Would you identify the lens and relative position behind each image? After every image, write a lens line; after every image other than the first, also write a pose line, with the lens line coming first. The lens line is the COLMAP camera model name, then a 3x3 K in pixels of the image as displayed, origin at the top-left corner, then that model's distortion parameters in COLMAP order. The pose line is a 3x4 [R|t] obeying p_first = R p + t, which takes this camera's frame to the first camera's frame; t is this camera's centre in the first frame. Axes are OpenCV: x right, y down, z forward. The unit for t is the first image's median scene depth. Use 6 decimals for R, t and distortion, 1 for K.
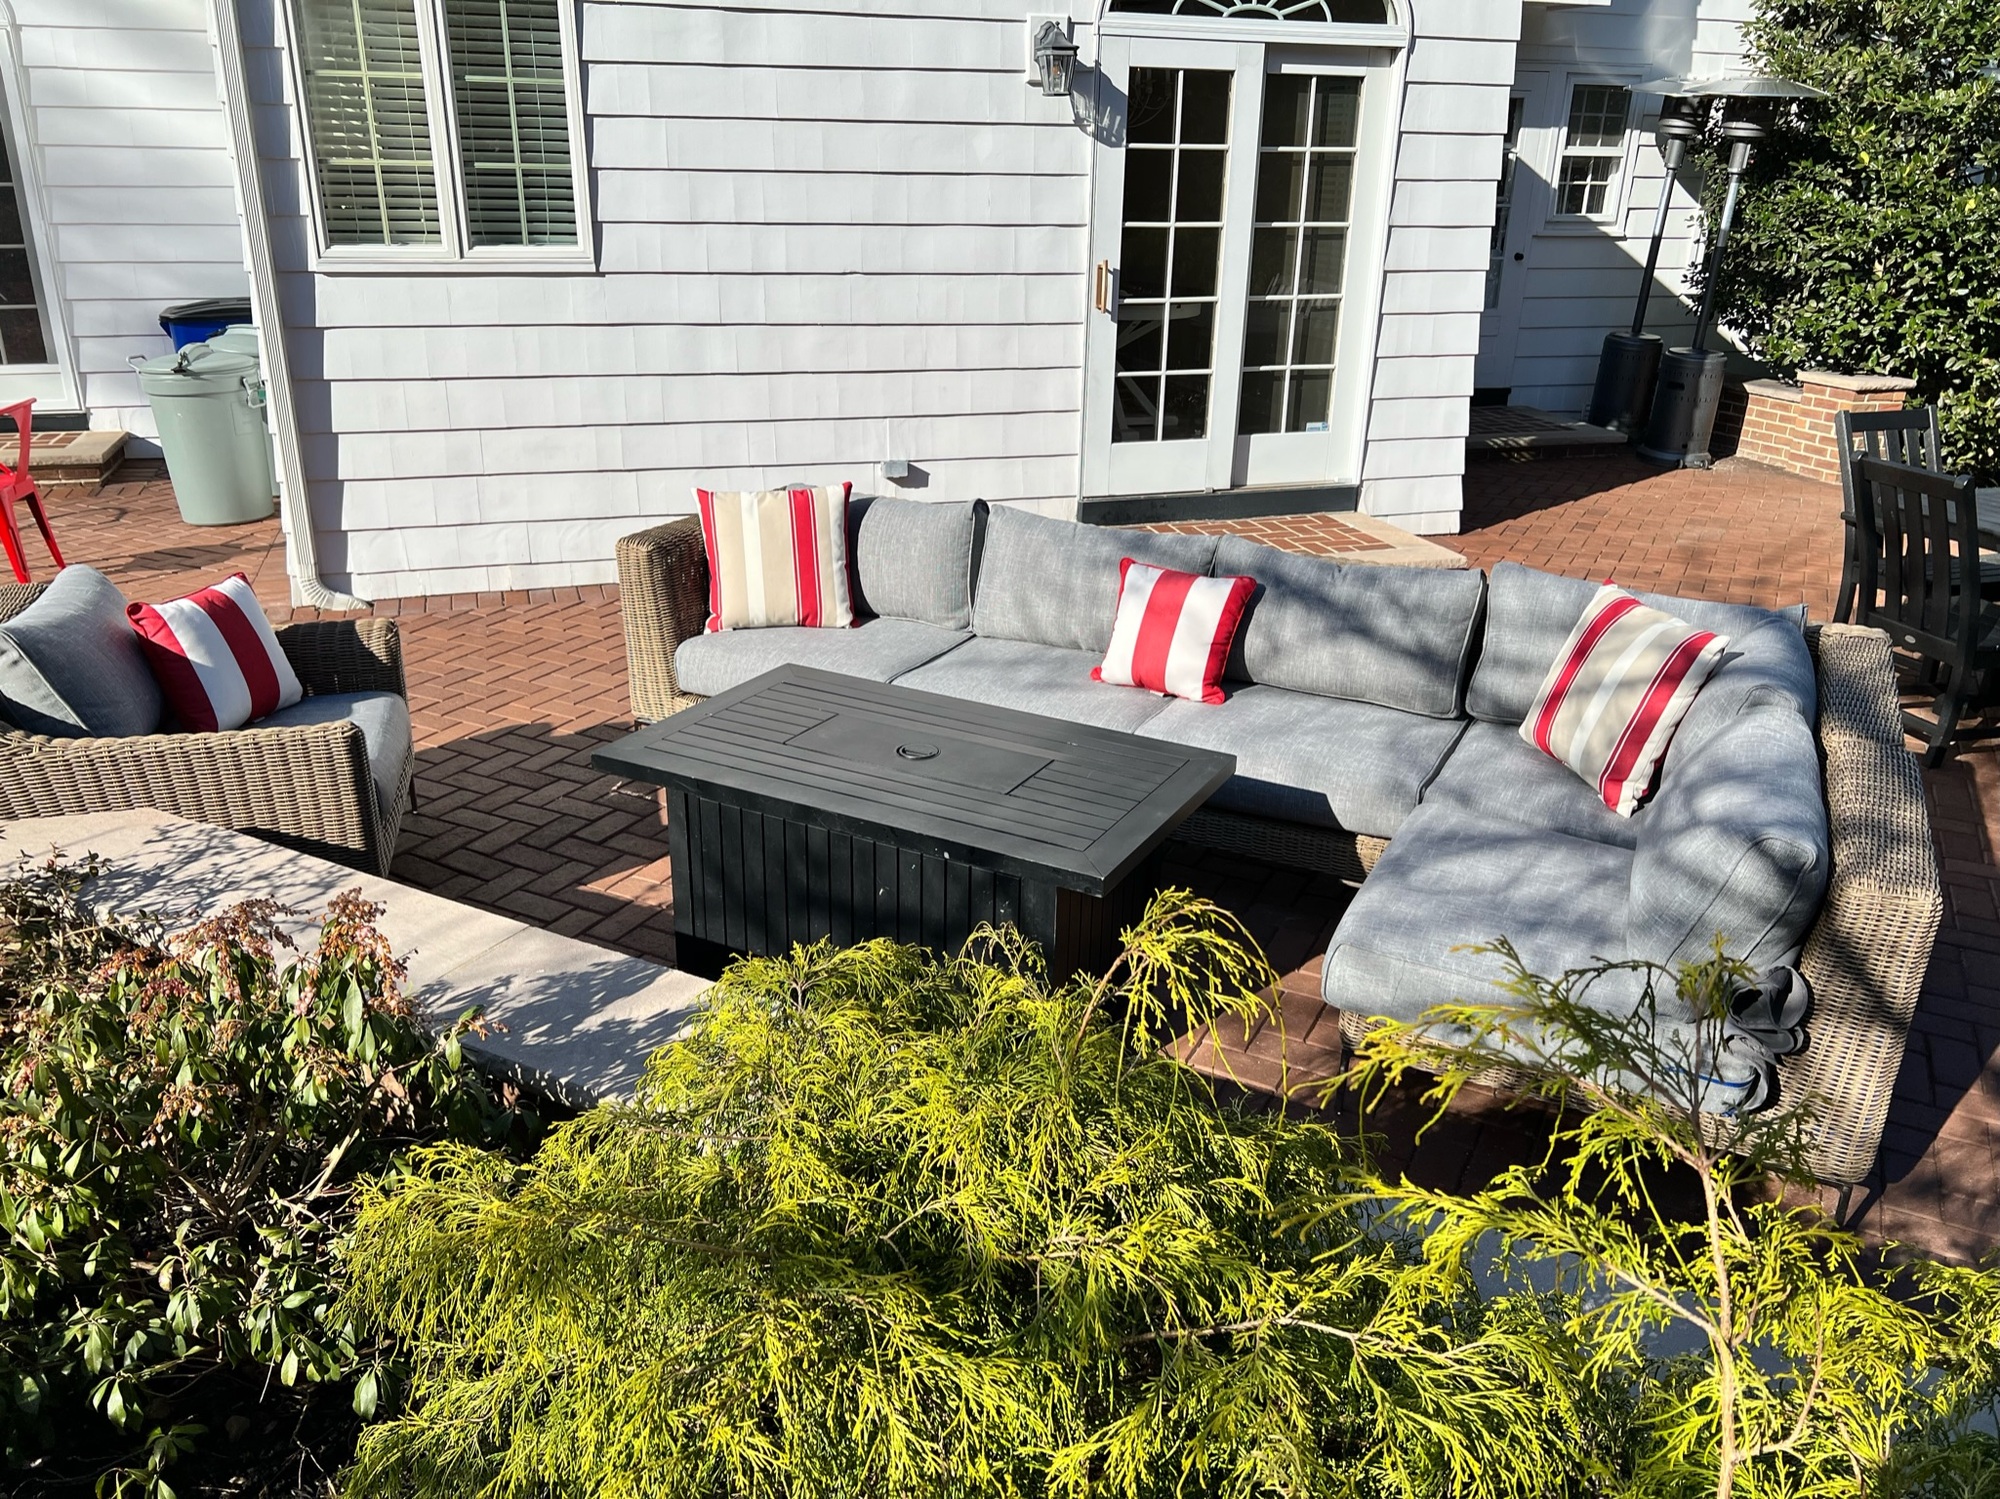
lens RADIAL K [[1601.9, 0, 1000.0], [0, 1601.9, 749.5], [0, 0, 1]] dist [0.050435, -0.068214]
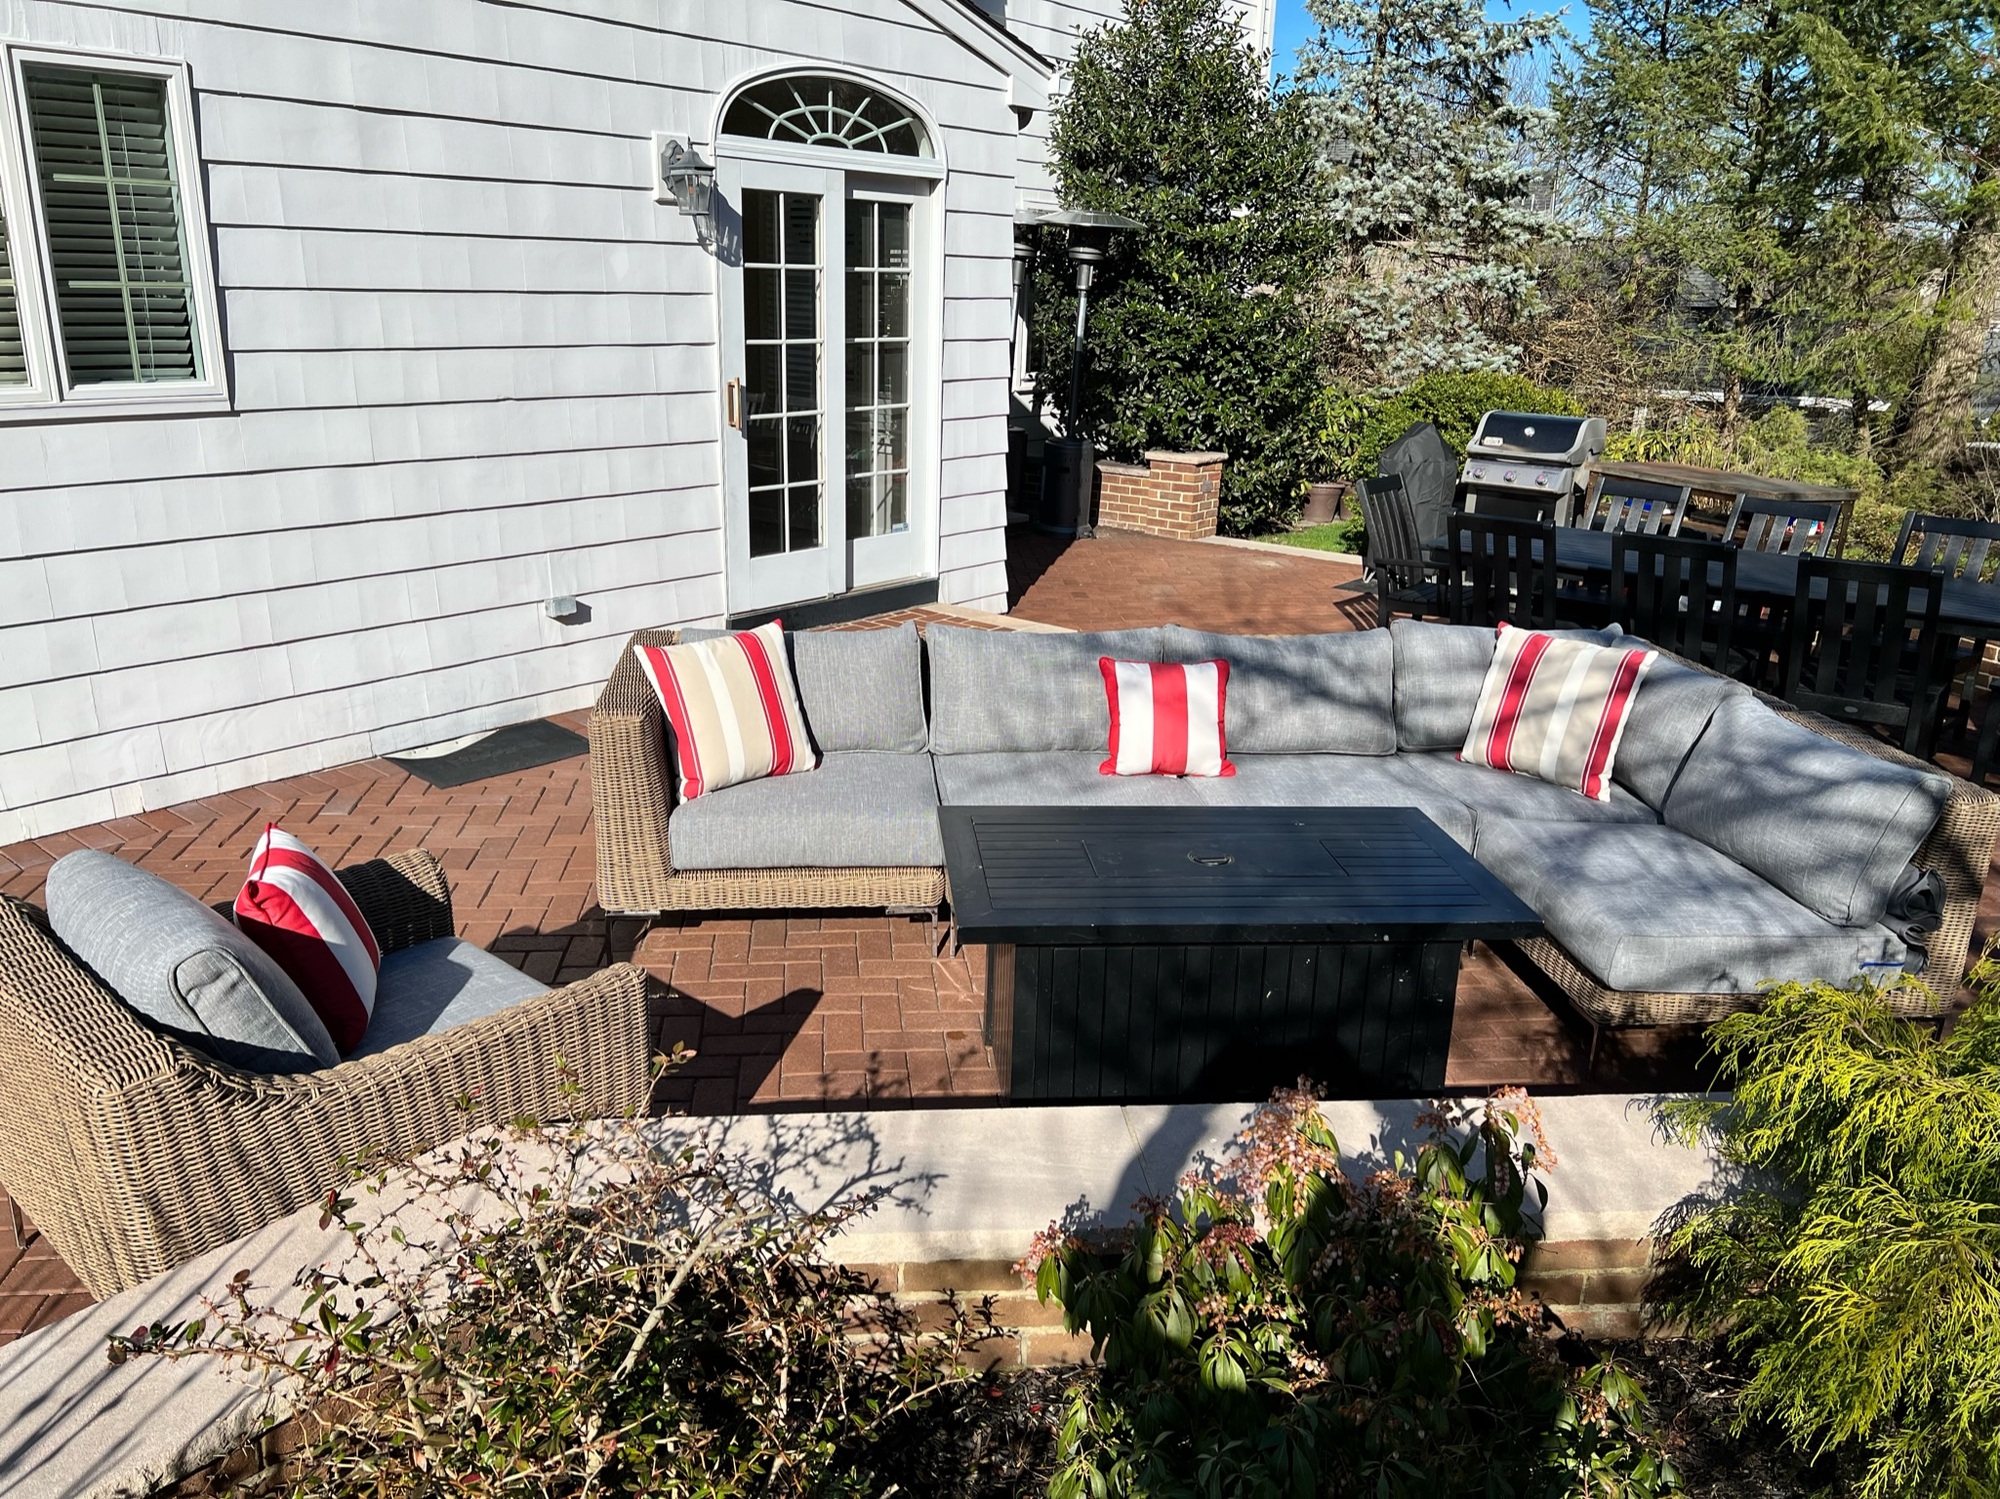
lens RADIAL K [[1601.9, 0, 1000.0], [0, 1601.9, 749.5], [0, 0, 1]] dist [0.050435, -0.068214]
pose [[0.817039, -0.158291, 0.554429, -0.394200], [0.188222, 0.982122, 0.003025, -0.052657], [-0.544996, 0.101884, 0.832225, 0.113059]]
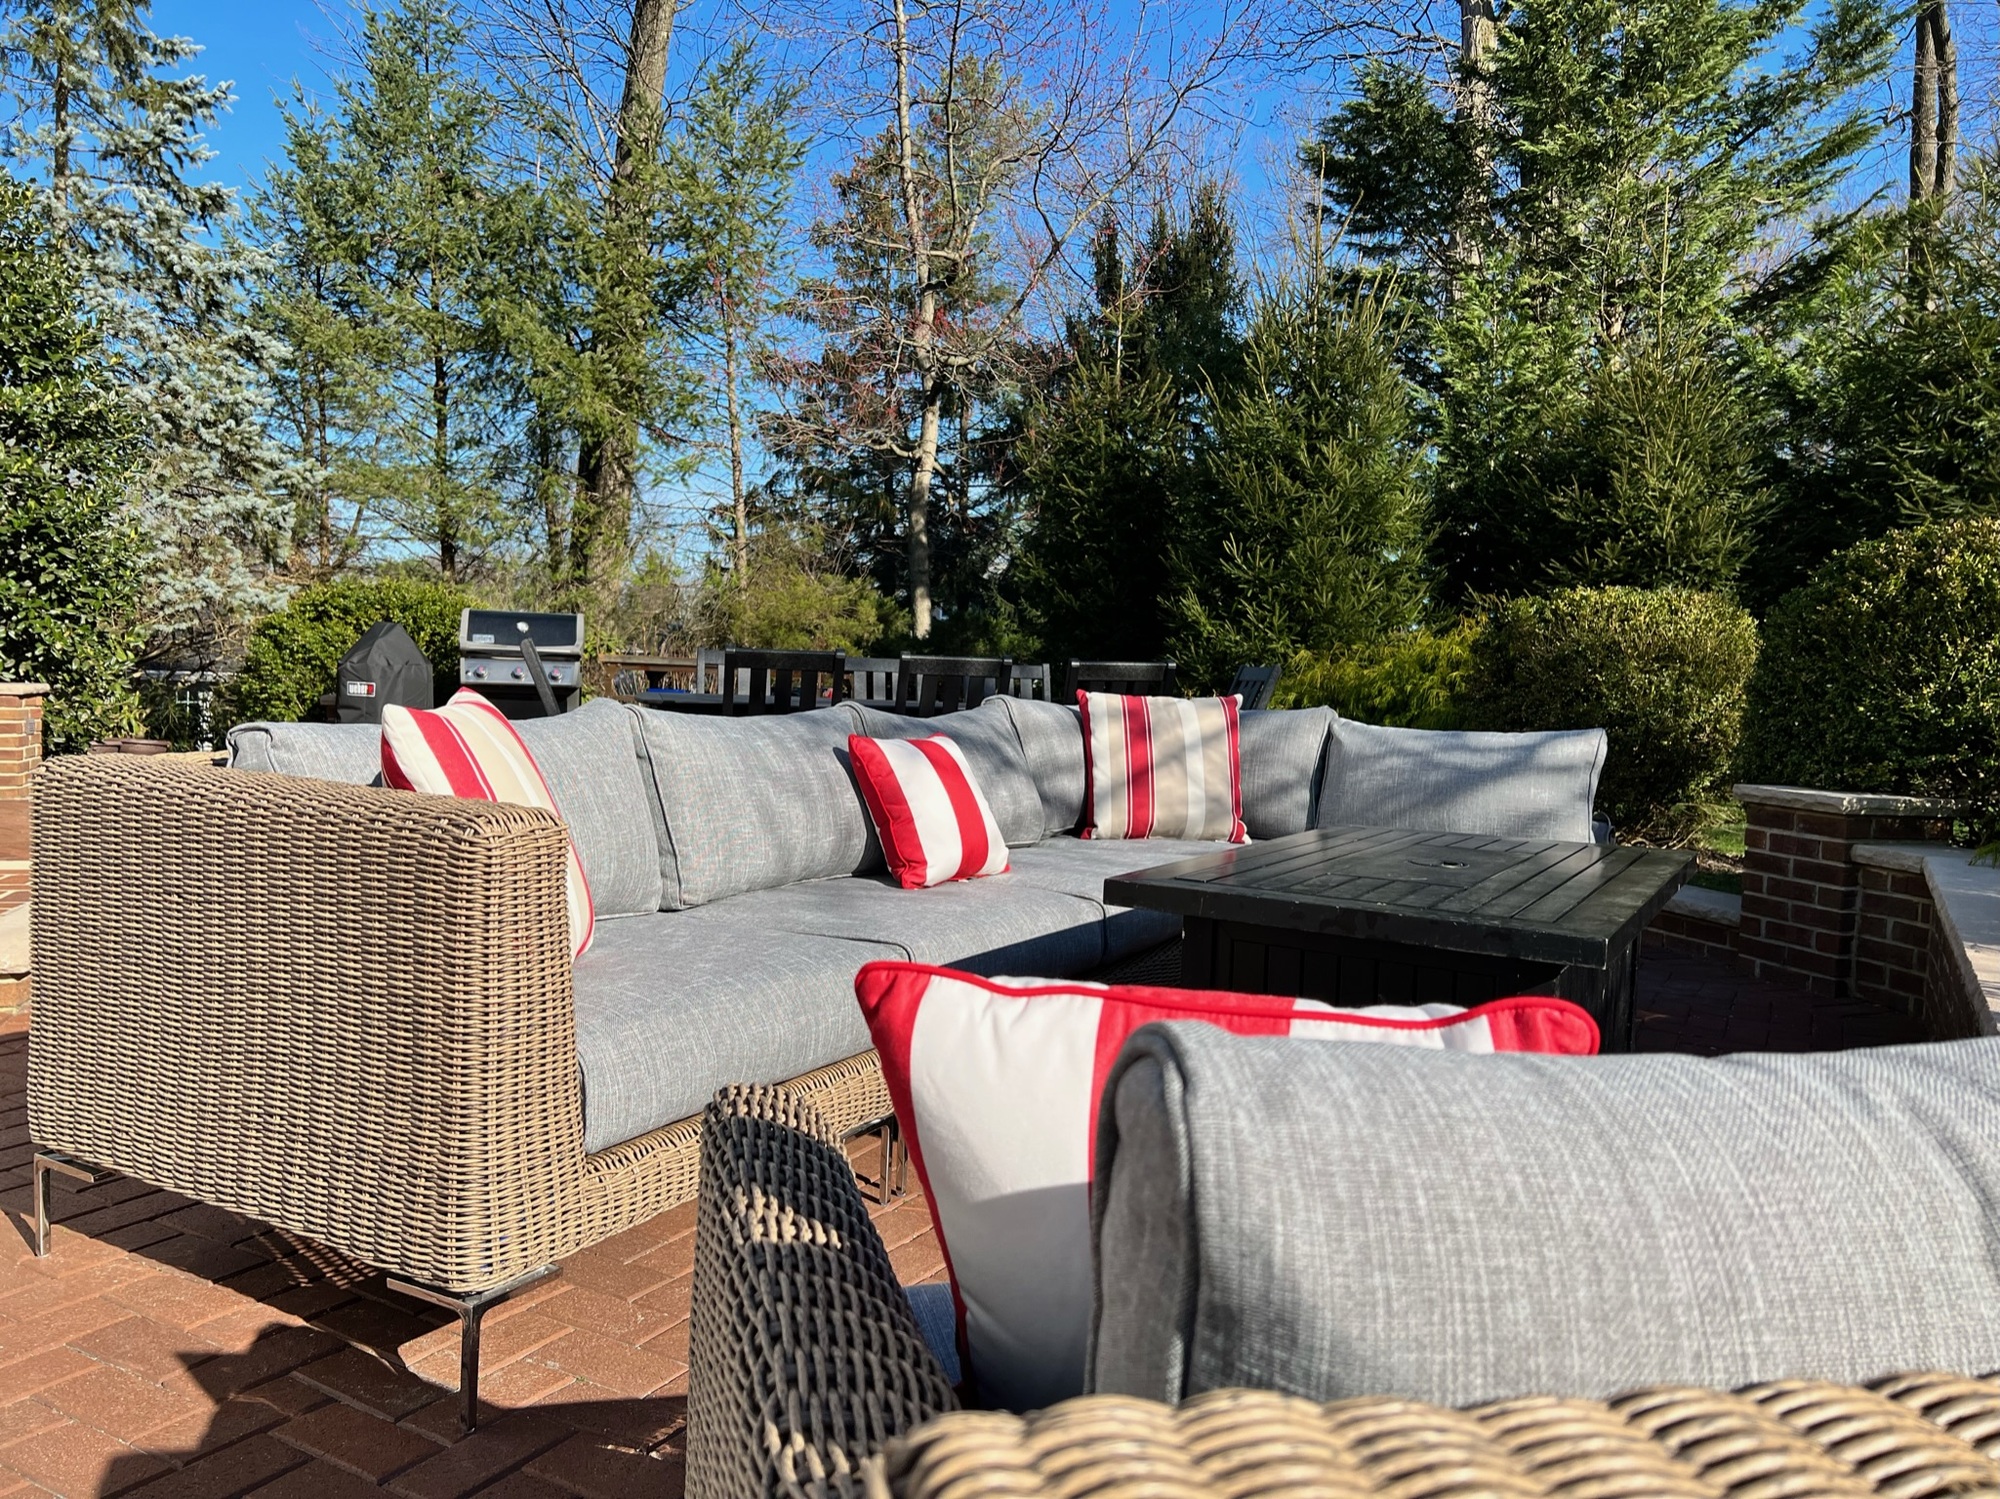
lens RADIAL K [[1601.9, 0, 1000.0], [0, 1601.9, 749.5], [0, 0, 1]] dist [0.050435, -0.068214]
pose [[0.009984, -0.058977, 0.998209, -0.465863], [0.323023, 0.944928, 0.052598, -0.084809], [-0.946338, 0.321919, 0.028485, 0.612809]]
